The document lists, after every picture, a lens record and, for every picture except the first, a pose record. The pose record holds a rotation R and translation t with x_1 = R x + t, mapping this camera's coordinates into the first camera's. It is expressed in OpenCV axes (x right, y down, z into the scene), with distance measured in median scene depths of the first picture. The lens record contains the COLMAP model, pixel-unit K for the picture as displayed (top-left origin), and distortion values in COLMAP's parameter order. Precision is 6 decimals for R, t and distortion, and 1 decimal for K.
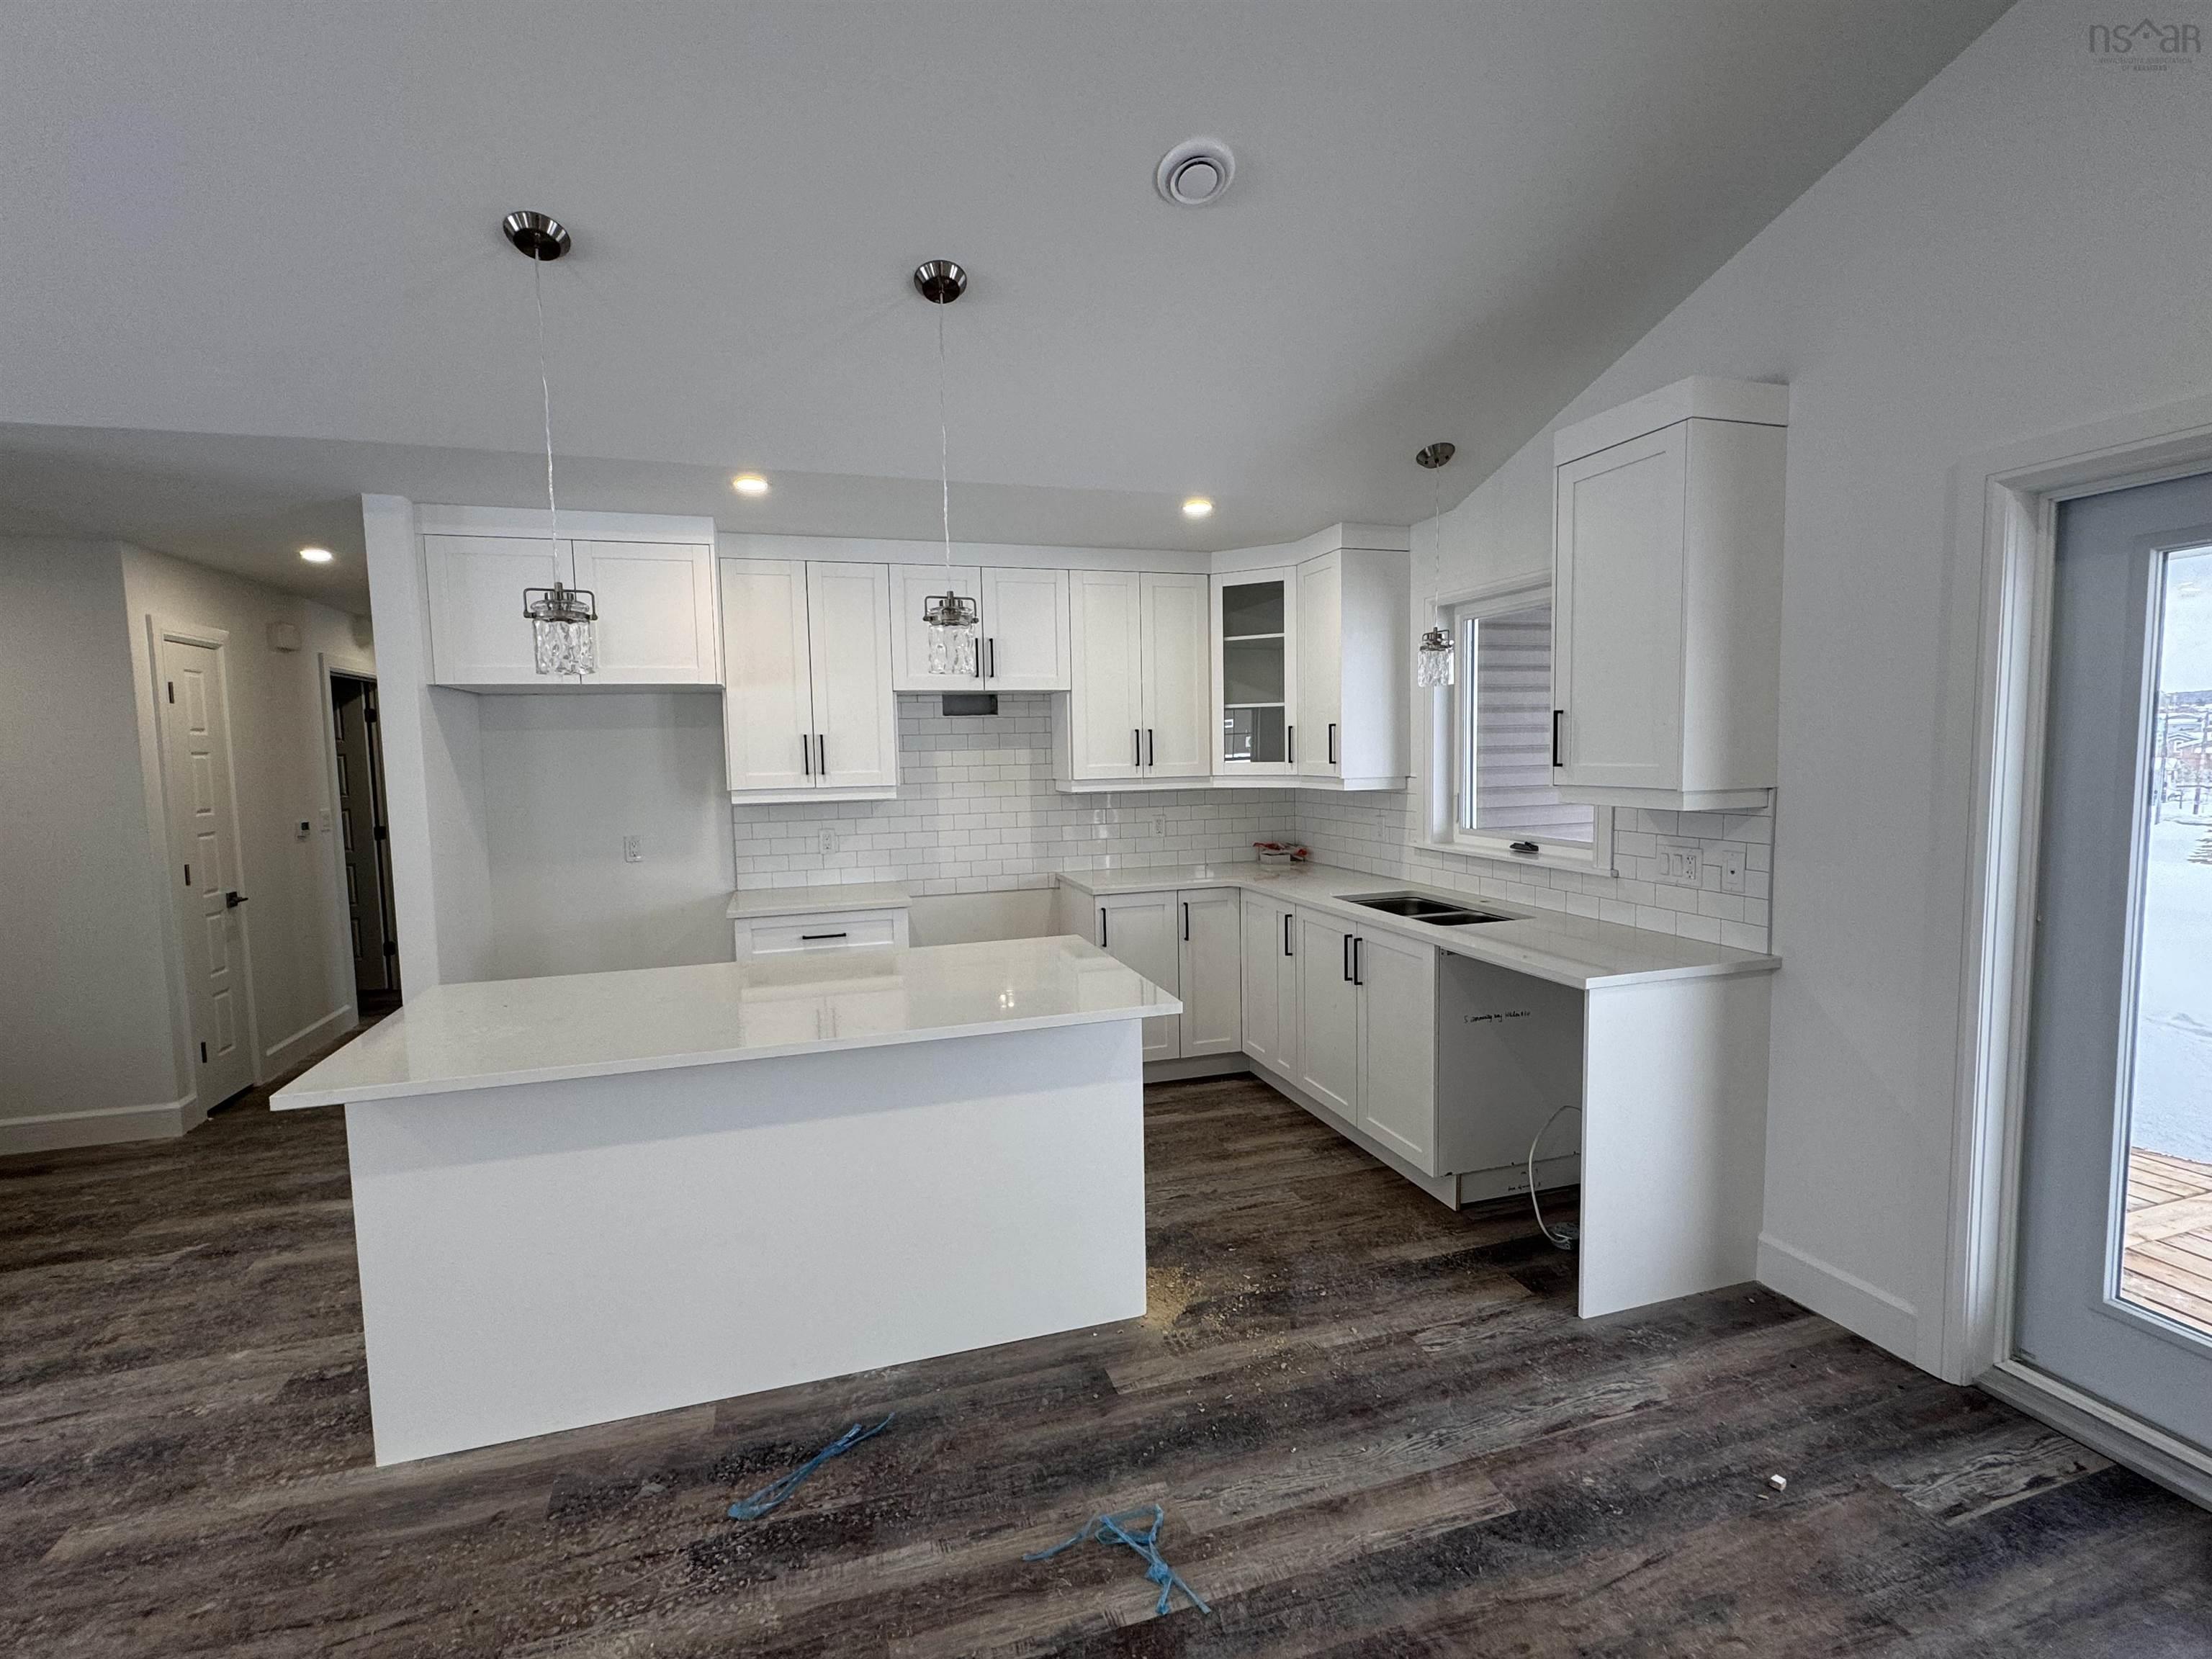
lens RADIAL K [[1004.3, 0, 1101.7], [0, 1004.3, 831.0], [0, 0, 1]] dist [-0.001087, 0.000123]
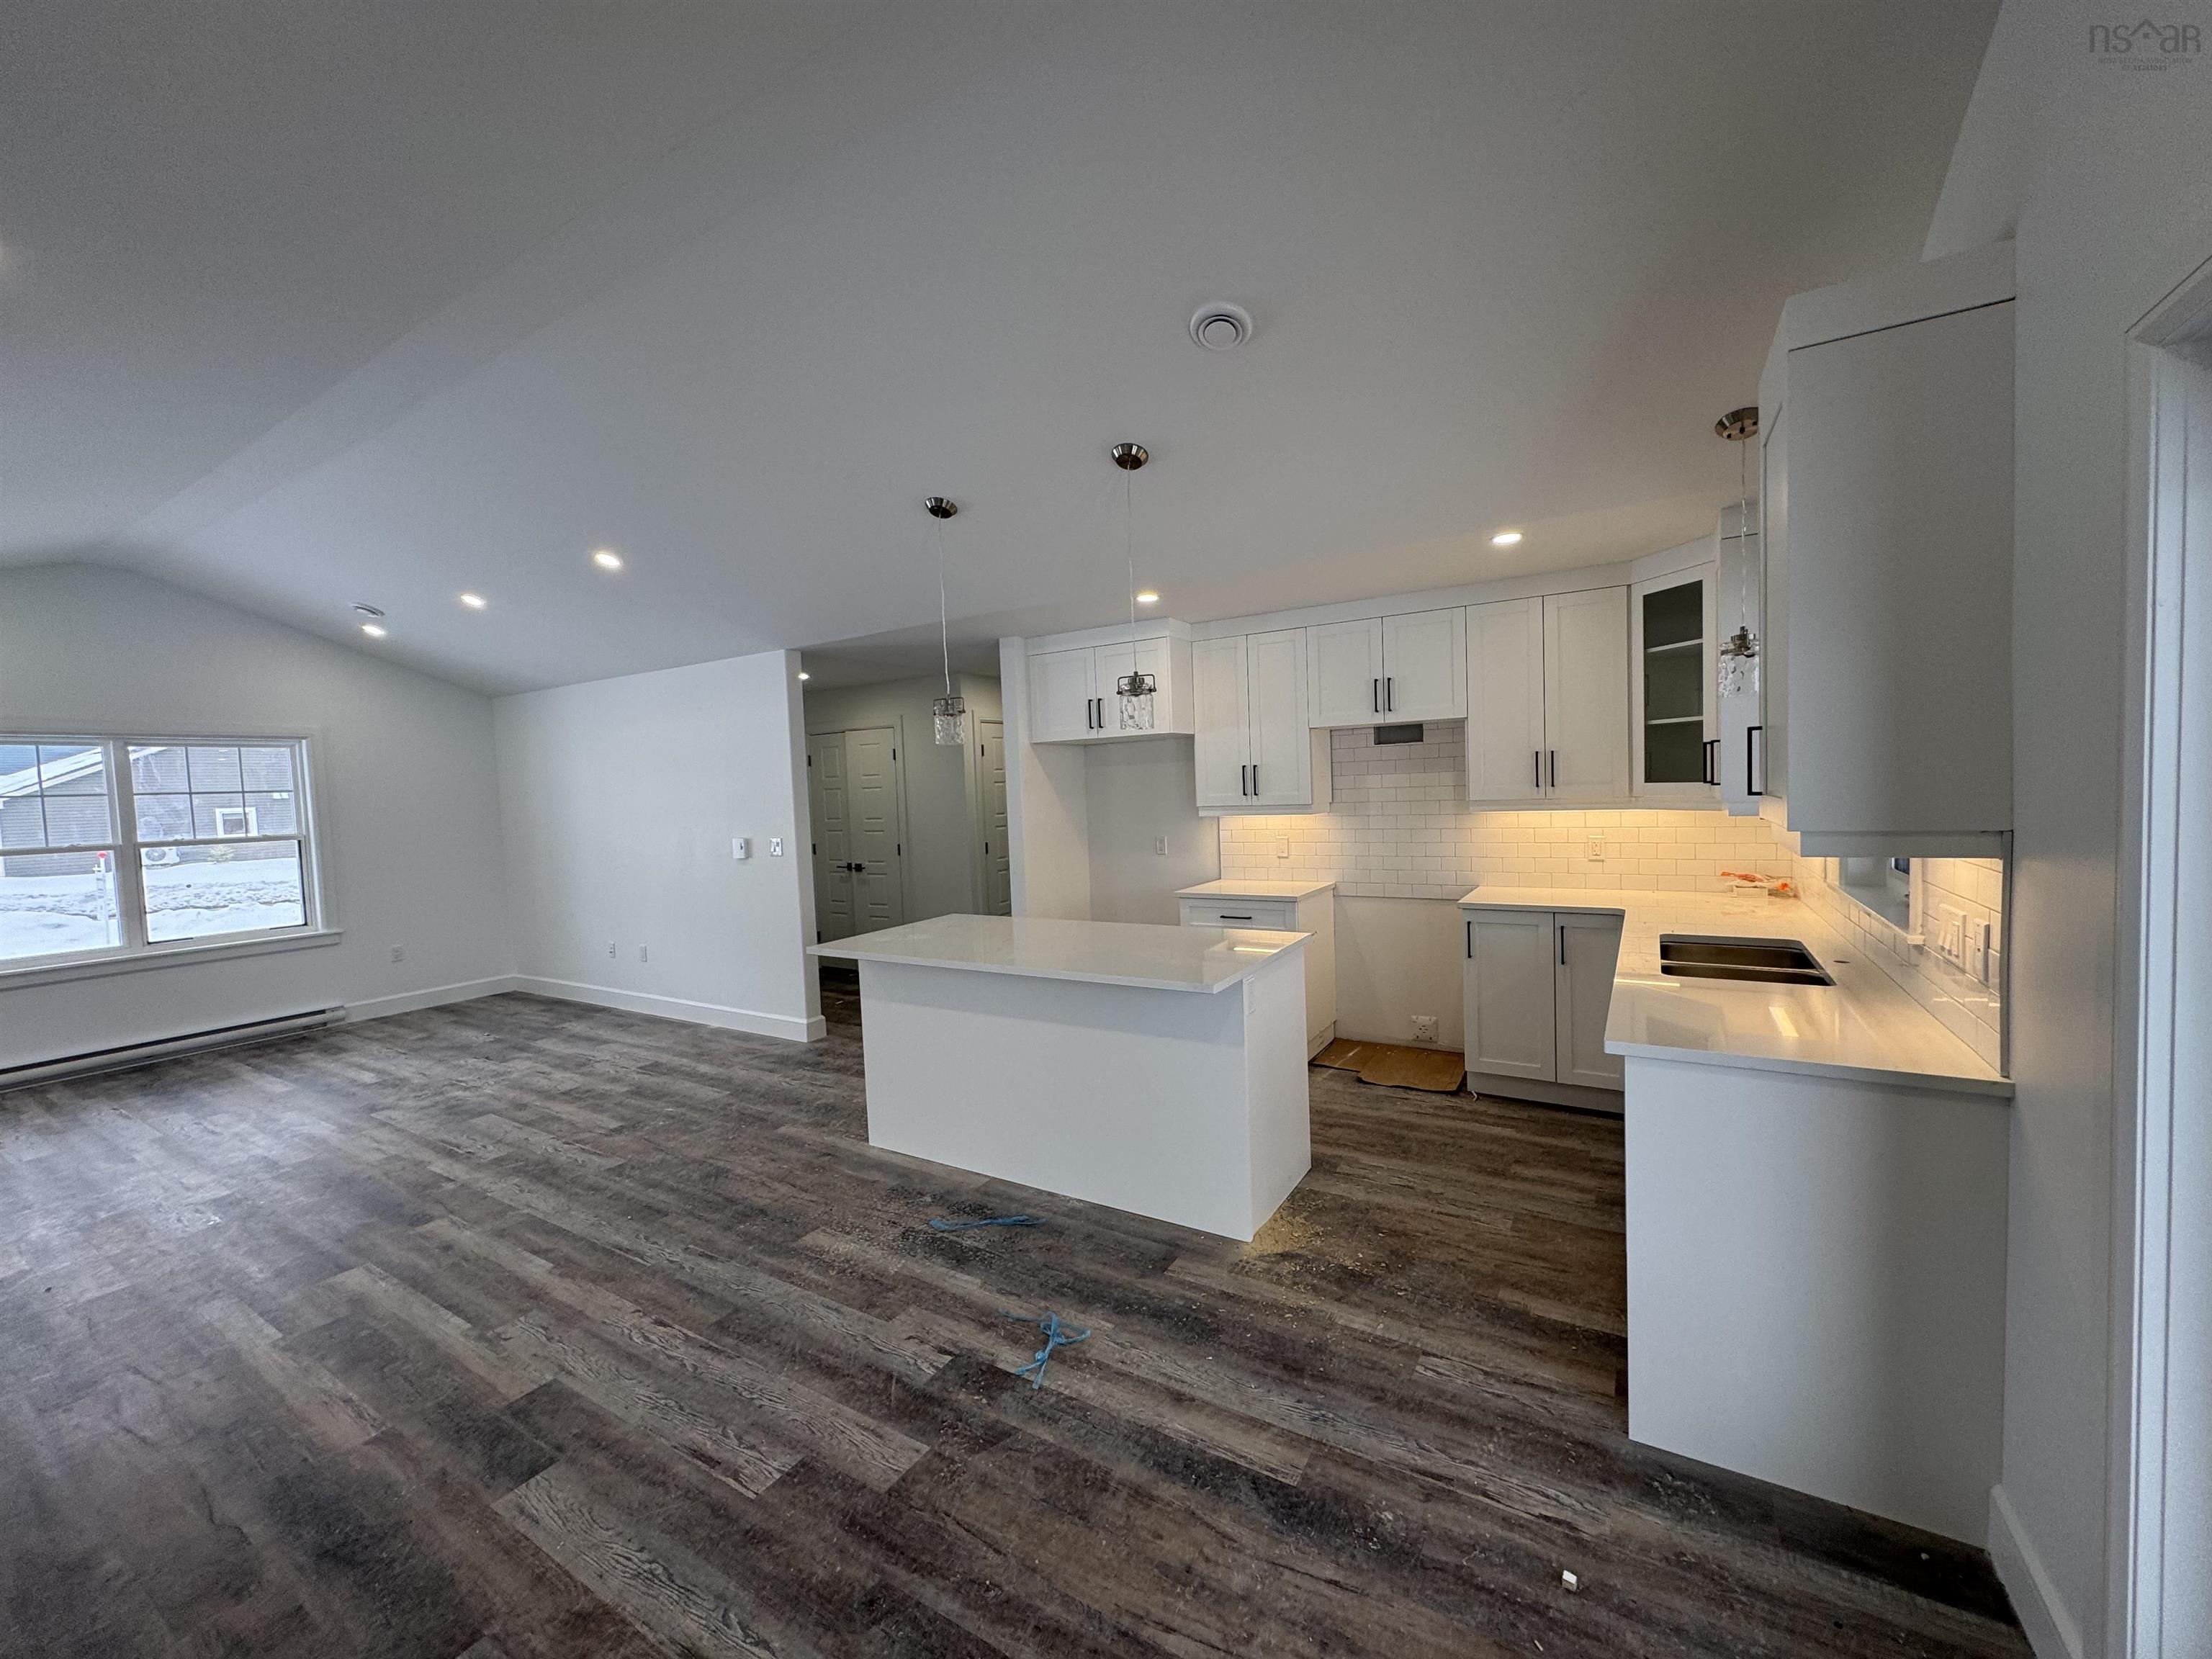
lens RADIAL K [[878.1, 0, 1106.0], [0, 878.1, 829.5], [0, 0, 1]] dist [-0.002034, 0.000586]
pose [[0.656139, 0.033472, -0.753898, 0.778151], [-0.036884, 0.999244, 0.012264, -0.031327], [0.753738, 0.019760, 0.656878, 0.164741]]
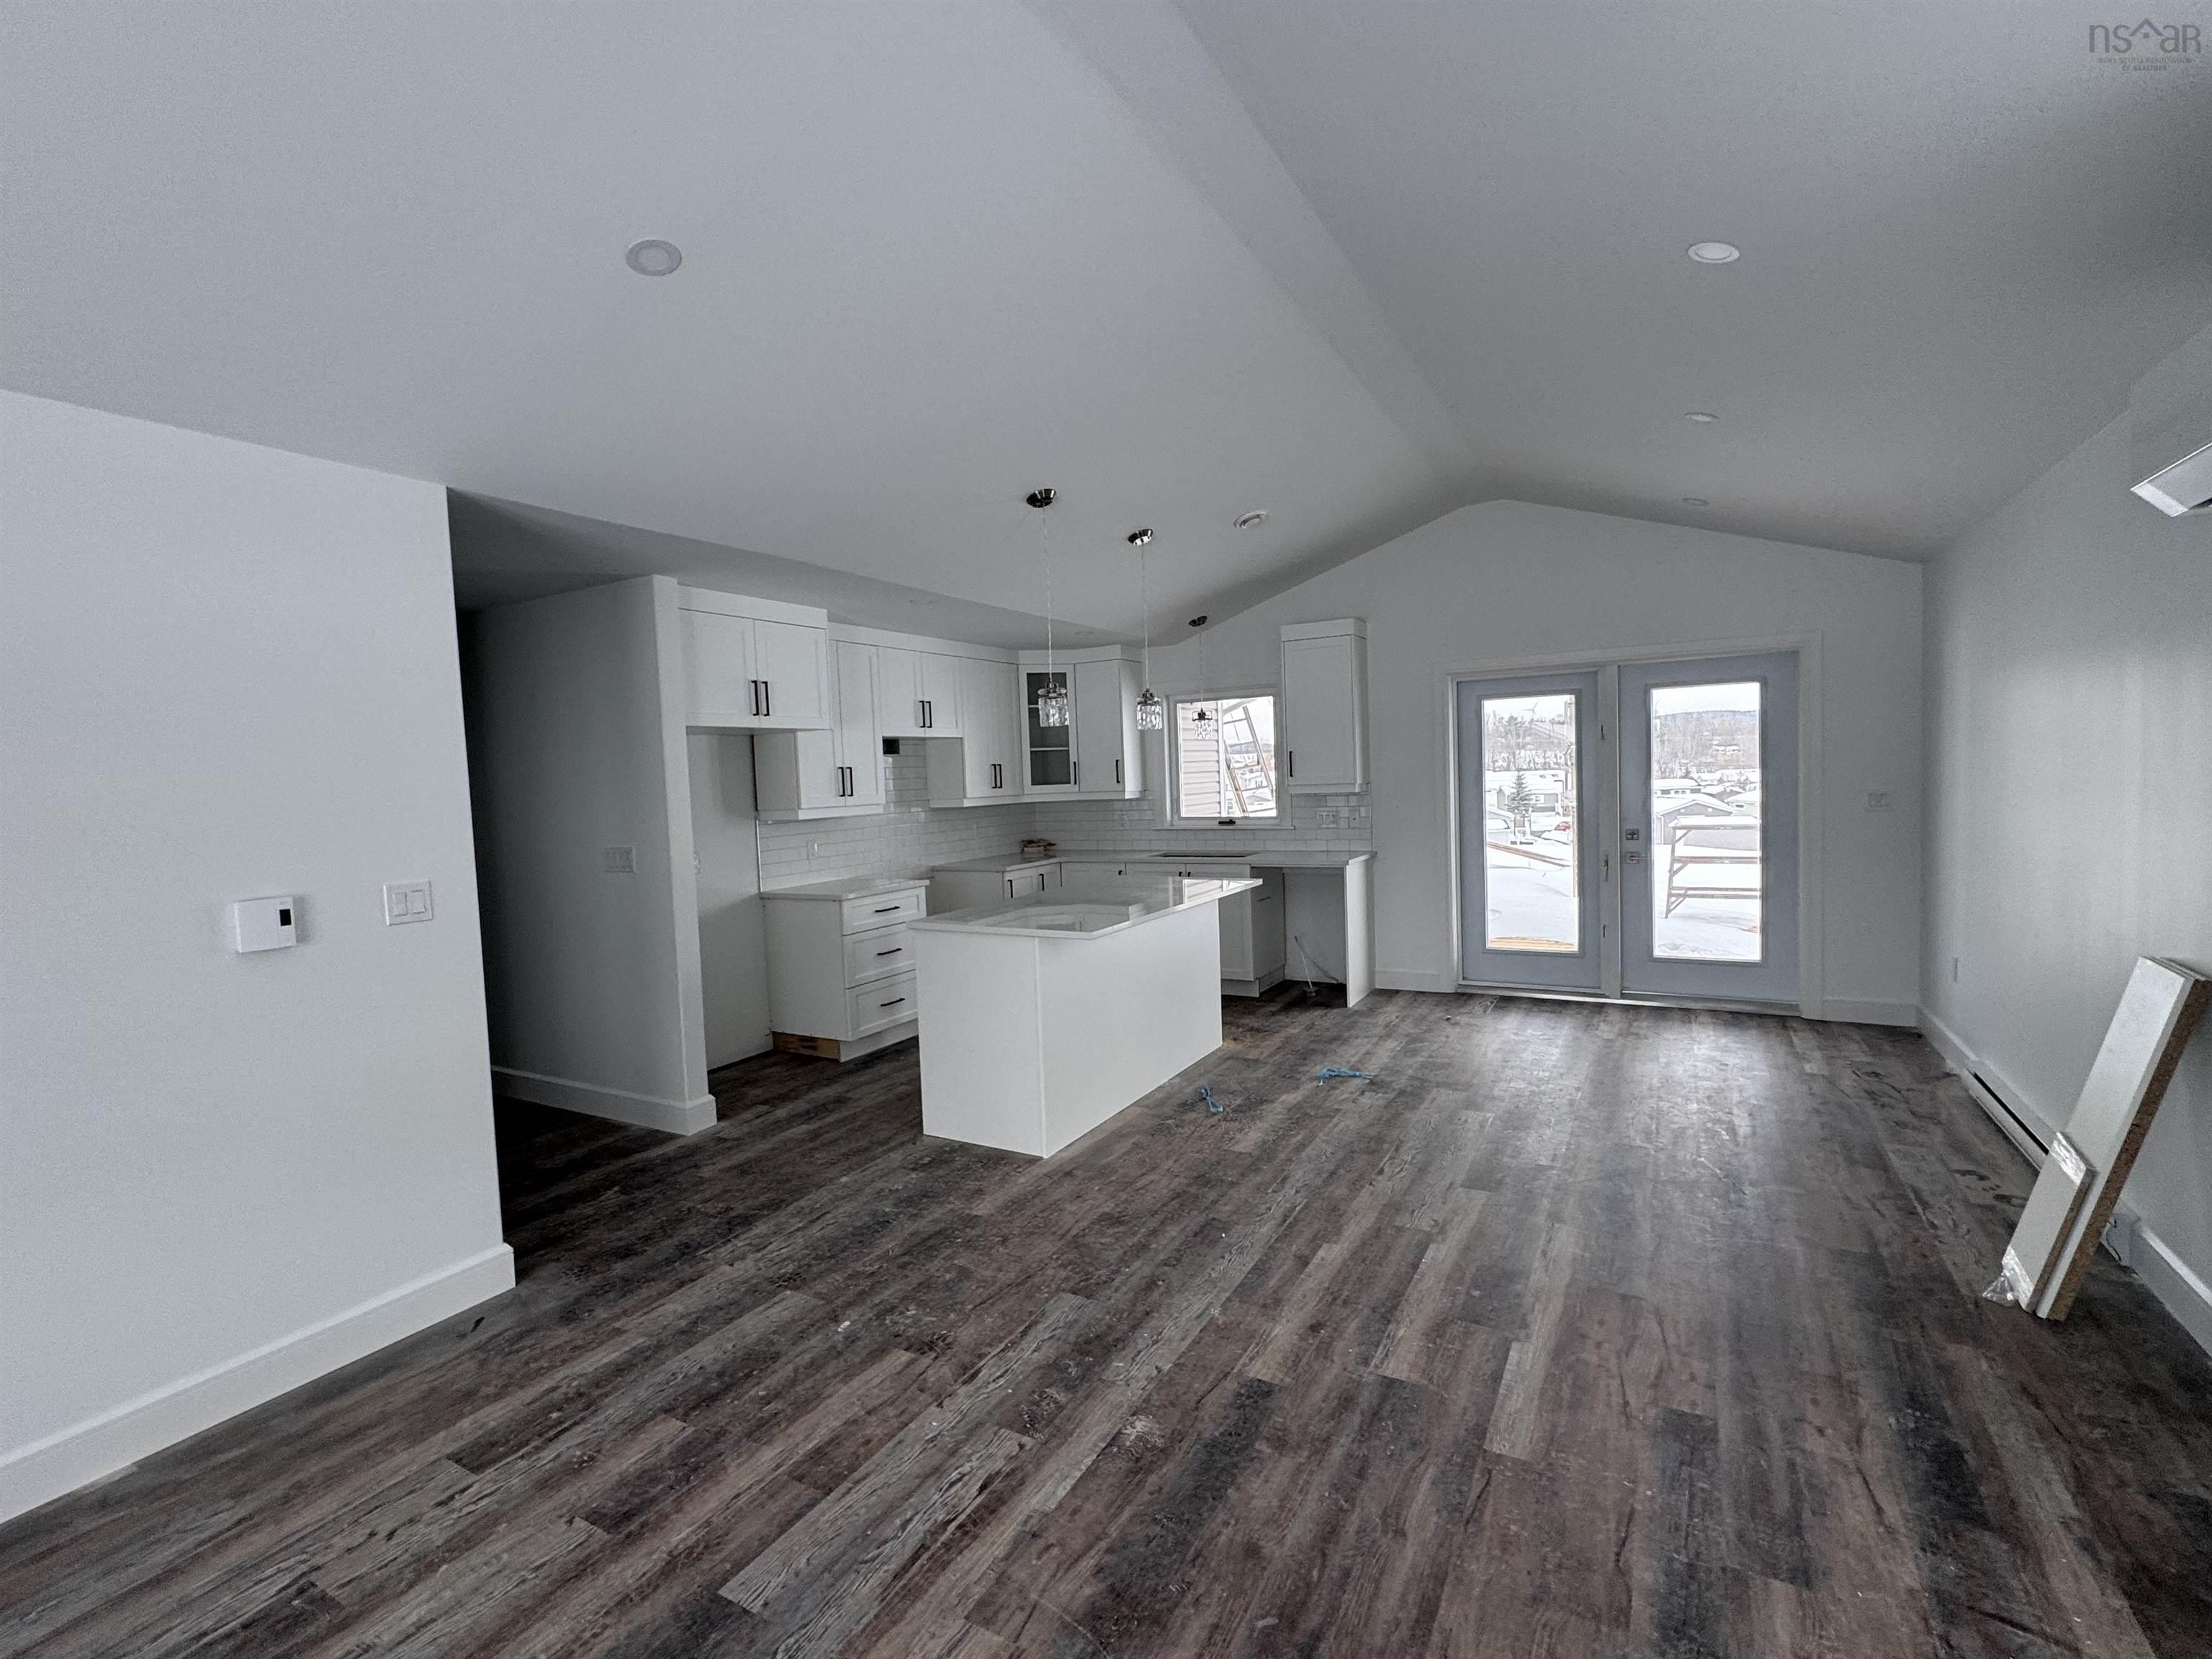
lens RADIAL K [[1004.3, 0, 1101.7], [0, 1004.3, 831.0], [0, 0, 1]] dist [-0.001087, 0.000123]
pose [[0.732978, -0.047446, 0.678595, -1.618087], [0.080986, 0.996556, -0.017798, 0.072040], [-0.675414, 0.068002, 0.734297, -0.388249]]
